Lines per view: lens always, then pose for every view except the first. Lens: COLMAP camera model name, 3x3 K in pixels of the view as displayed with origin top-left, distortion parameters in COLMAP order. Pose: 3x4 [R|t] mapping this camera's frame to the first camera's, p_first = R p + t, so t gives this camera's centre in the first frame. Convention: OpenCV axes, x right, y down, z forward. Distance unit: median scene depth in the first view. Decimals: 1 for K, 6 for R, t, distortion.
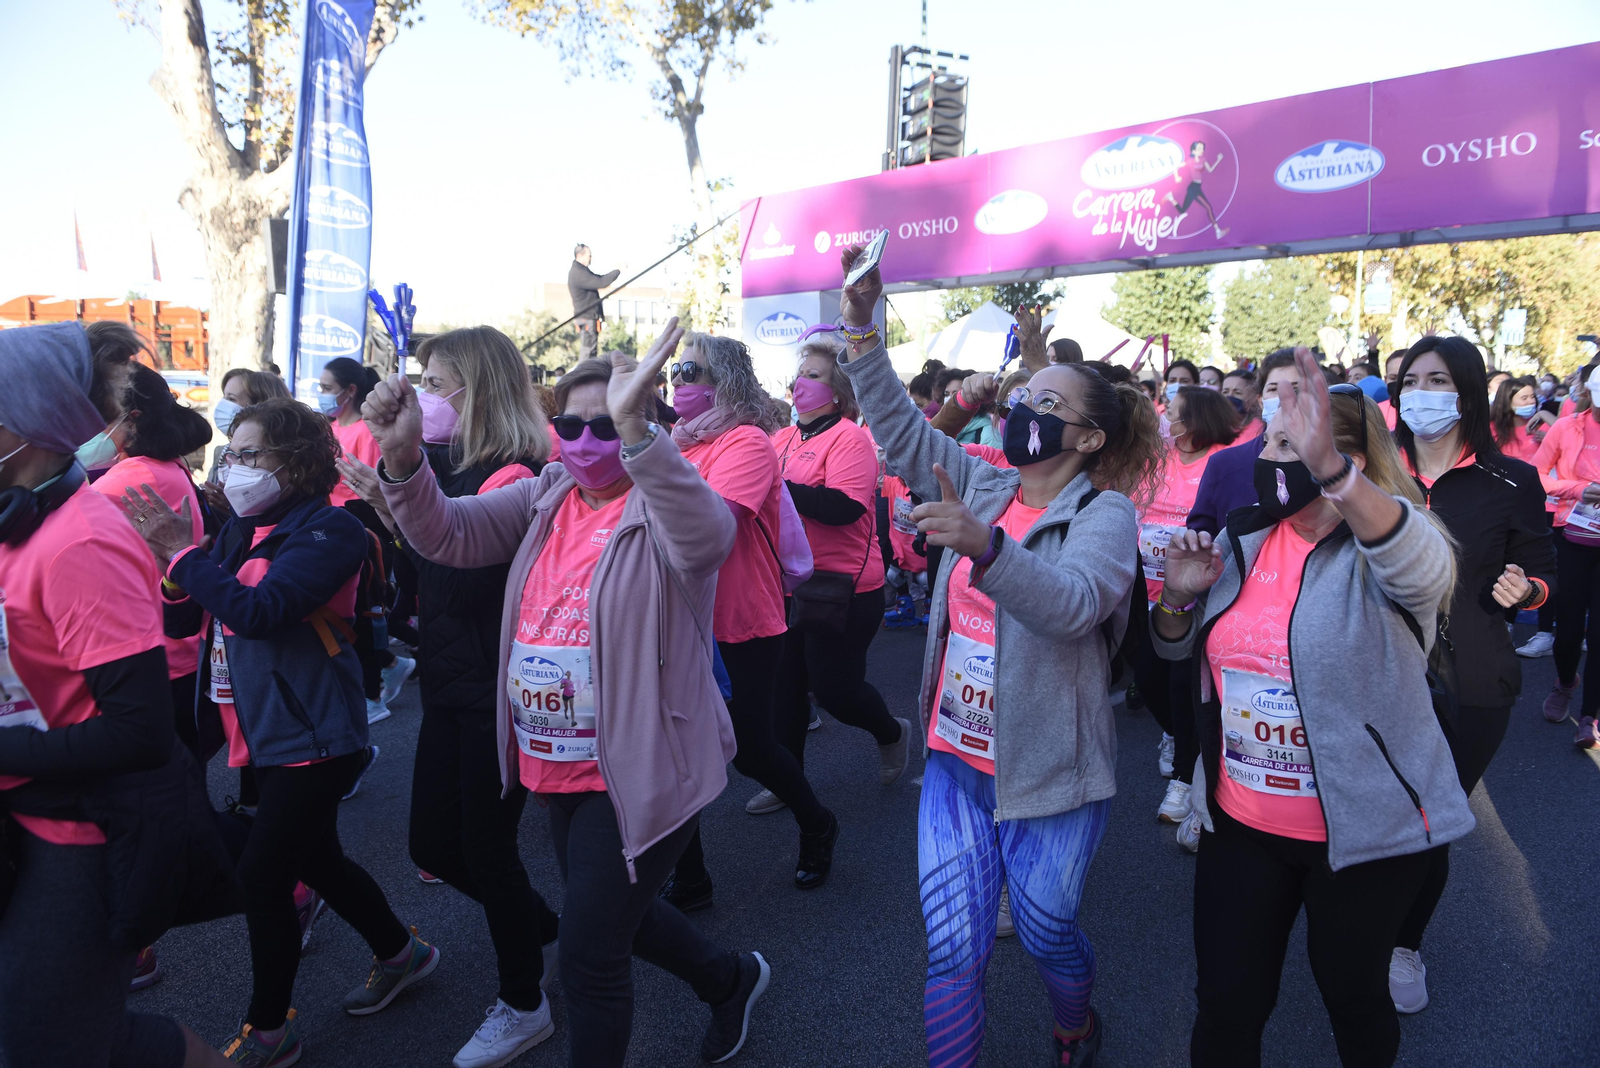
lens RADIAL K [[1092.0, 0, 792.4], [0, 1092.0, 523.8], [0, 0, 1]] dist [-0.051839, -0.001012]
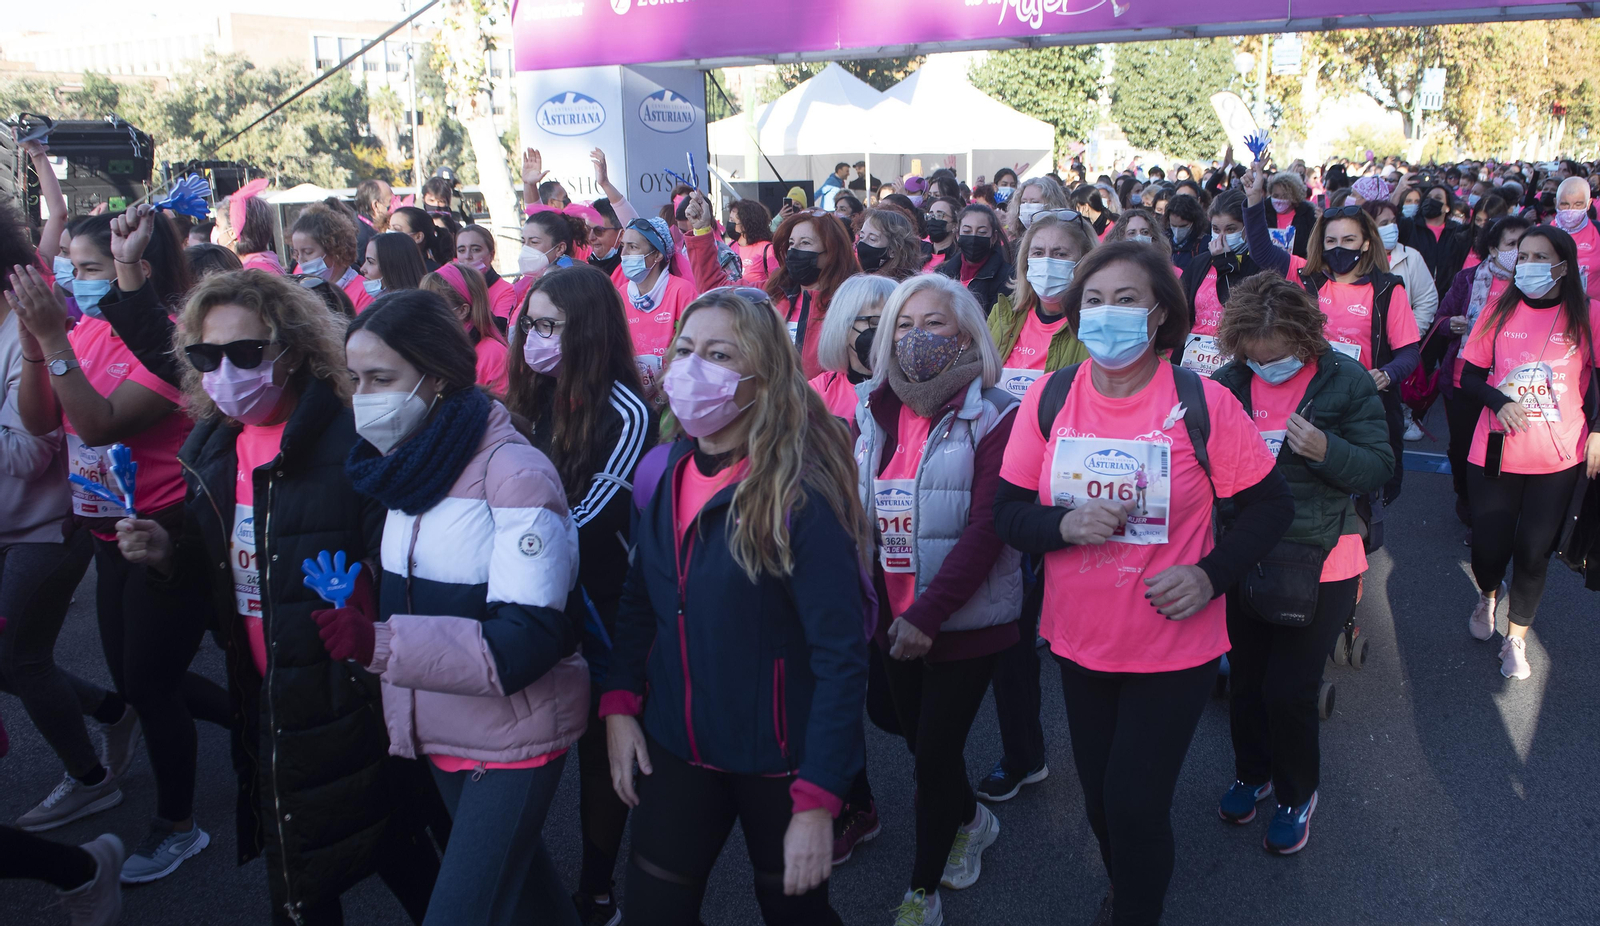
lens RADIAL K [[1352.2, 0, 886.0], [0, 1352.2, 493.4], [0, 0, 1]] dist [-0.046200, -0.010330]
pose [[0.976684, -0.051560, 0.208400, -0.002710], [0.025720, 0.991842, 0.124851, -0.016654], [-0.213137, -0.116579, 0.970042, 0.003943]]
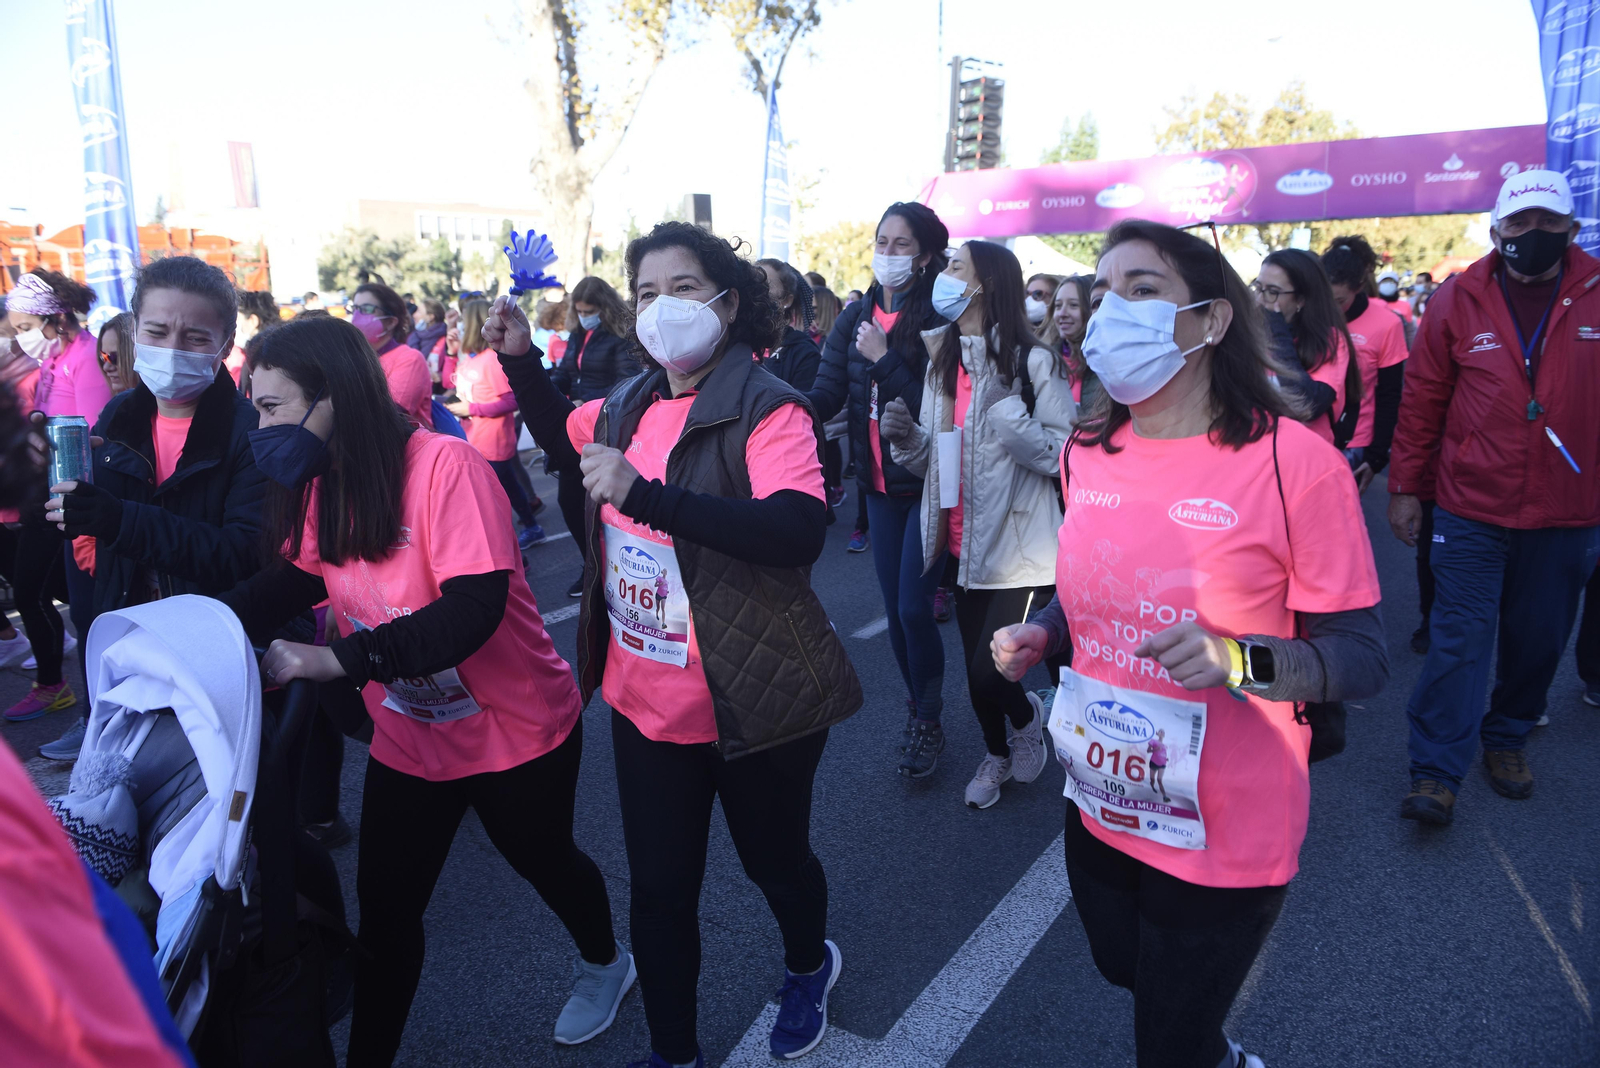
lens RADIAL K [[1088.4, 0, 792.7], [0, 1088.4, 524.8], [0, 0, 1]] dist [-0.054210, 0.000226]
pose [[0.984171, -0.046468, 0.171022, -0.333613], [0.033125, 0.996239, 0.080066, 0.045639], [-0.174100, -0.073134, 0.982009, -0.344216]]
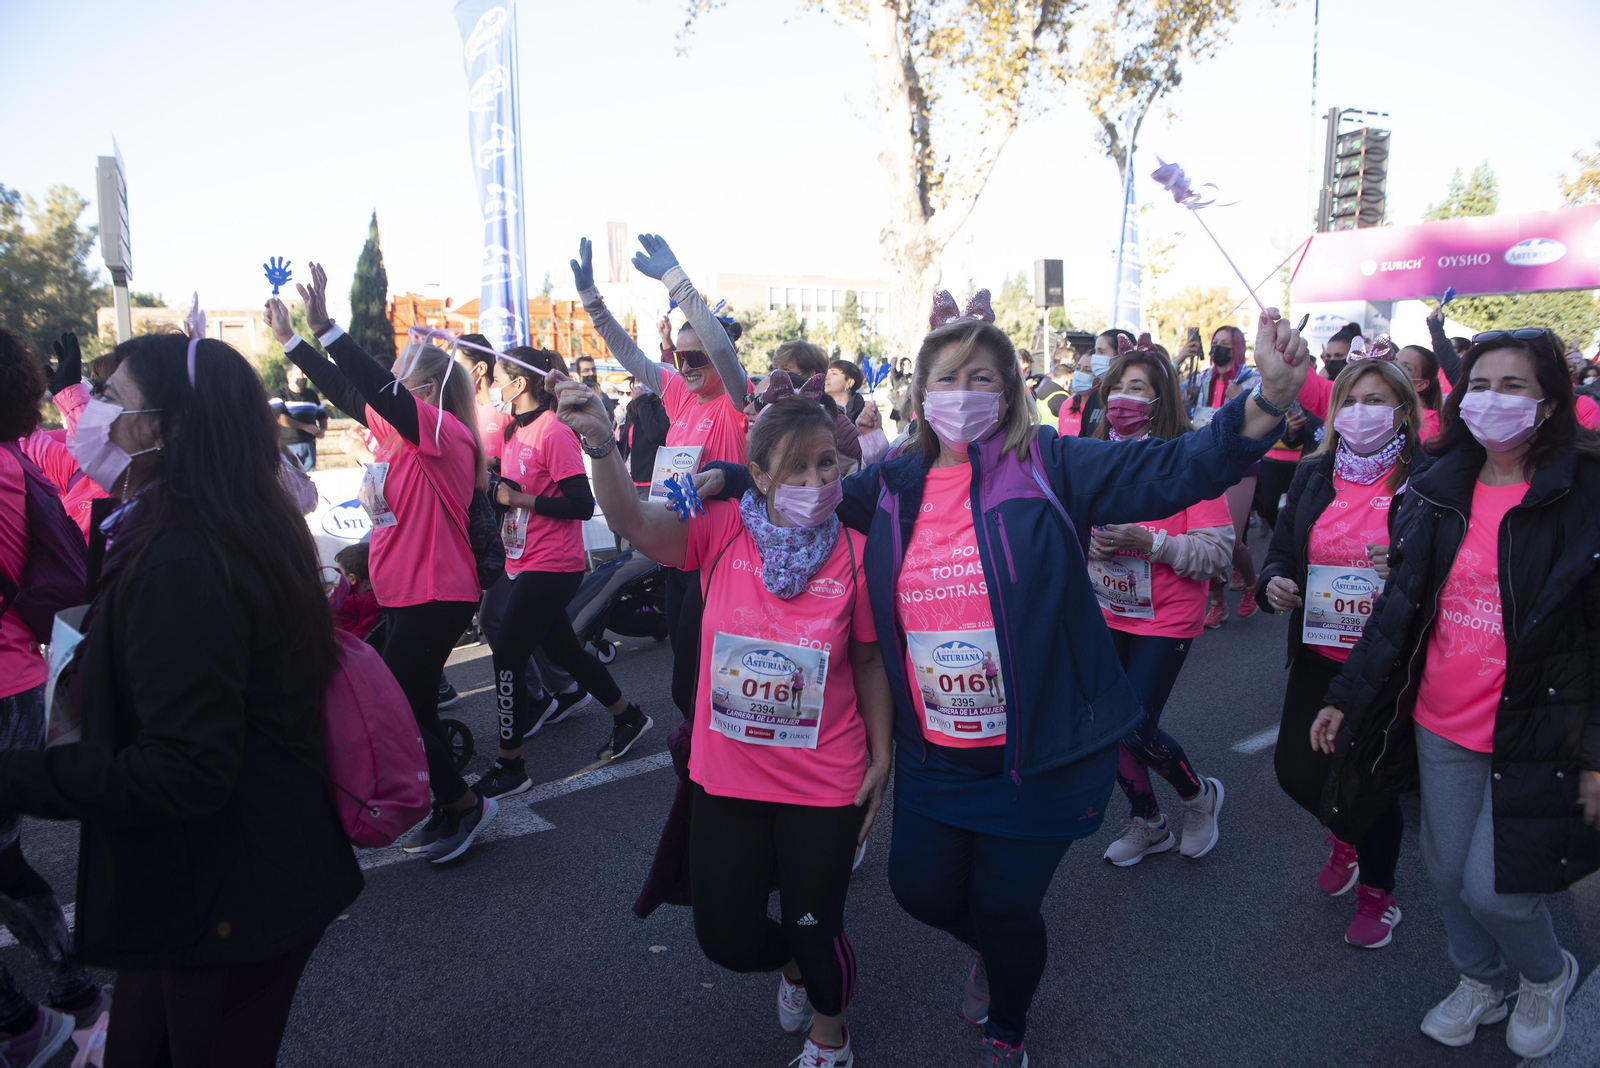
lens RADIAL K [[1088.4, 0, 792.7], [0, 1088.4, 524.8], [0, 0, 1]] dist [-0.054210, 0.000226]
pose [[0.992252, 0.006049, -0.124097, -0.340554], [-0.004226, 0.999879, 0.014943, 0.043420], [0.124173, -0.014303, 0.992158, -0.325344]]
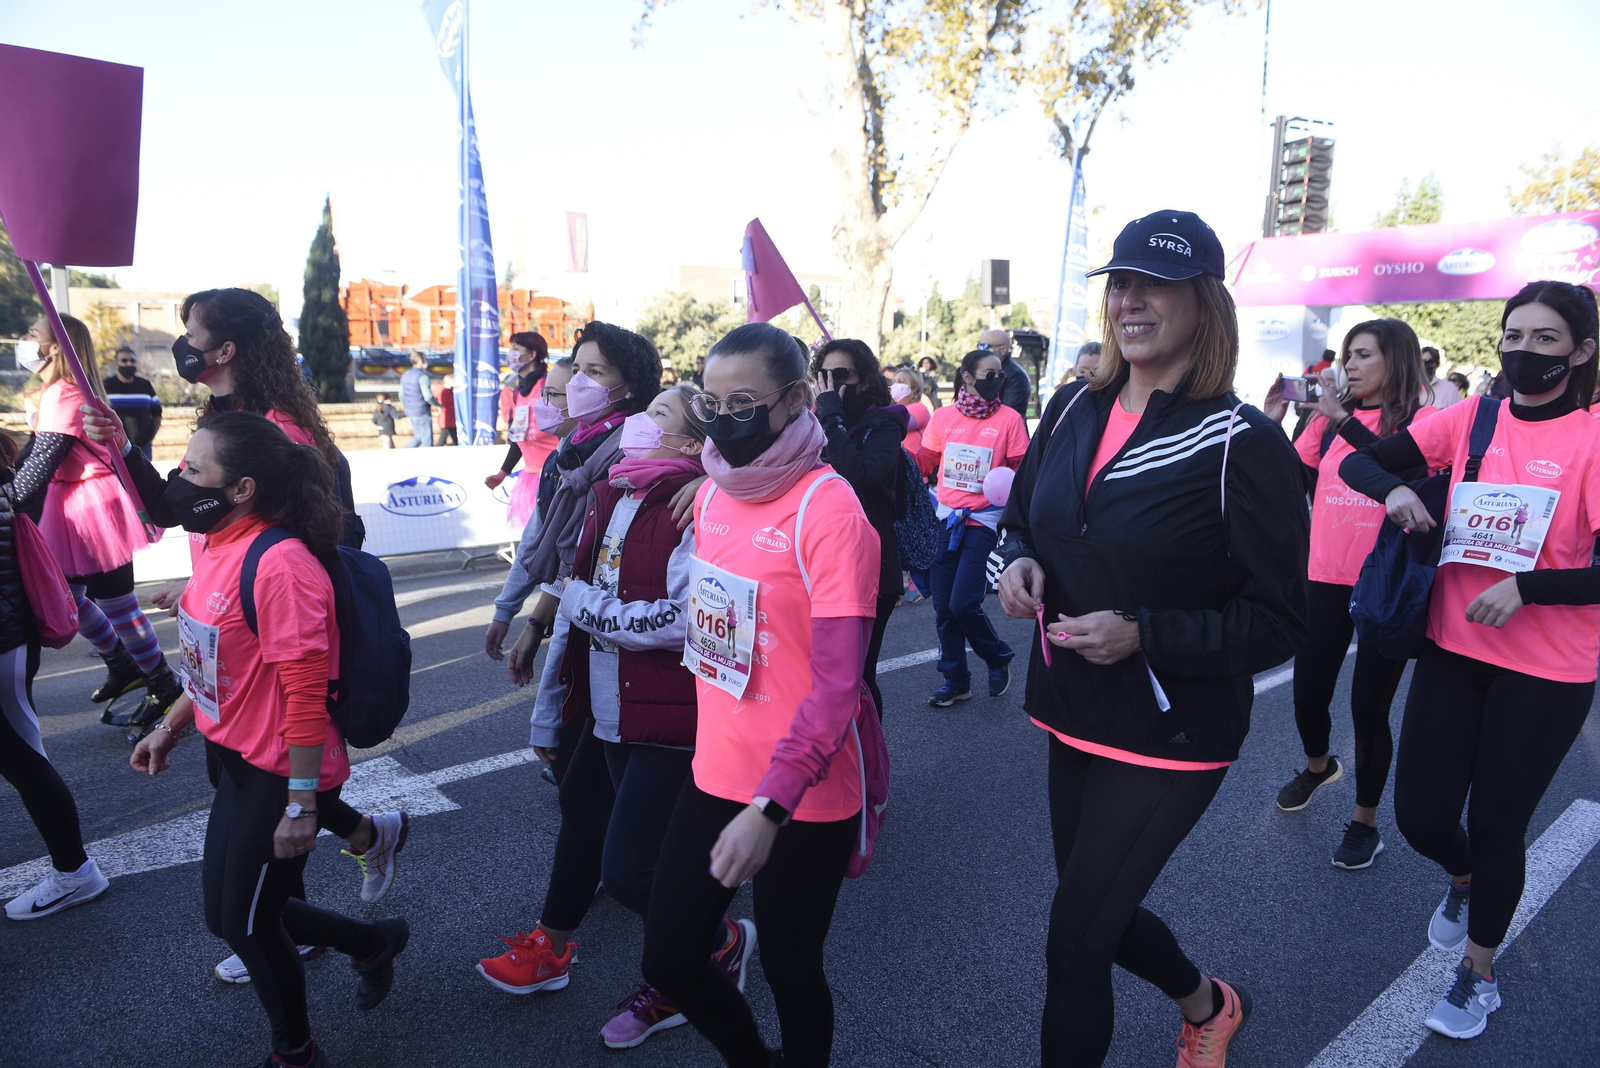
lens RADIAL K [[1086.7, 0, 793.0], [0, 1086.7, 525.3], [0, 0, 1]] dist [-0.055344, 0.002352]
pose [[0.995858, 0.019864, -0.088724, -0.327907], [-0.018076, 0.999618, 0.020905, 0.043643], [0.089106, -0.019214, 0.995837, -0.330372]]
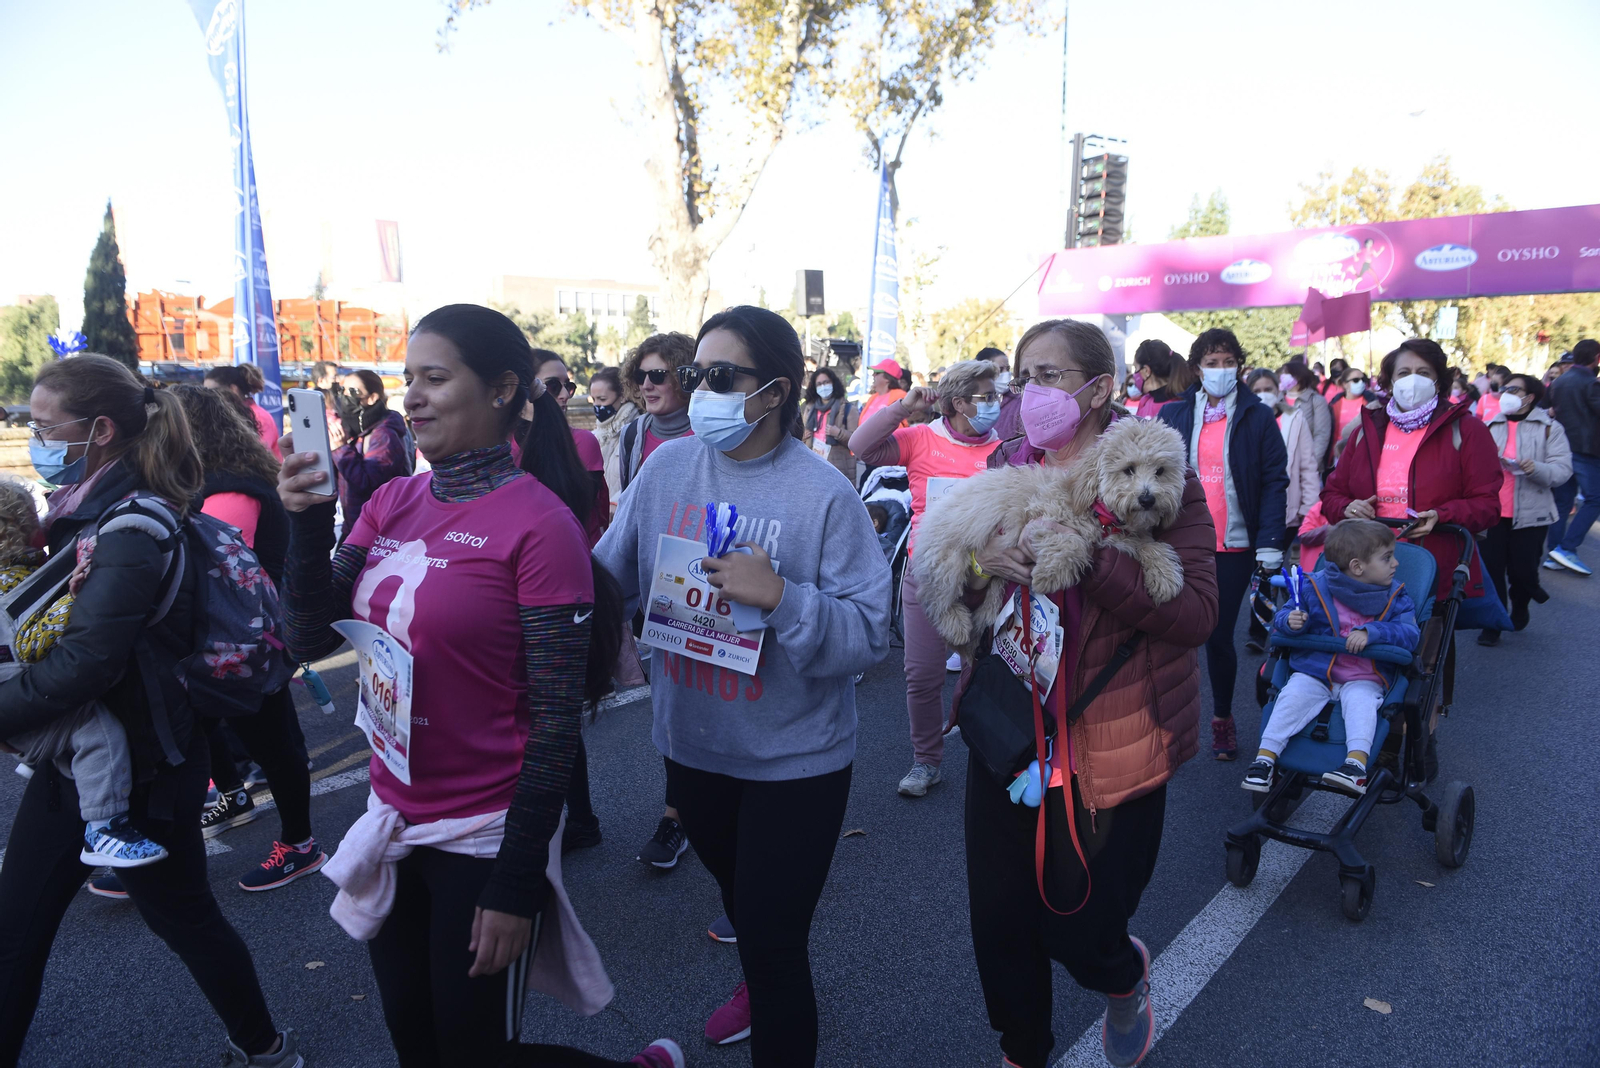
lens RADIAL K [[1087.6, 0, 792.4], [0, 1087.6, 524.1], [0, 0, 1]] dist [-0.053597, 0.000336]
pose [[0.998007, -0.010732, 0.062189, -0.318254], [0.010131, 0.999899, 0.009962, 0.043451], [-0.062290, -0.009312, 0.998015, -0.329657]]
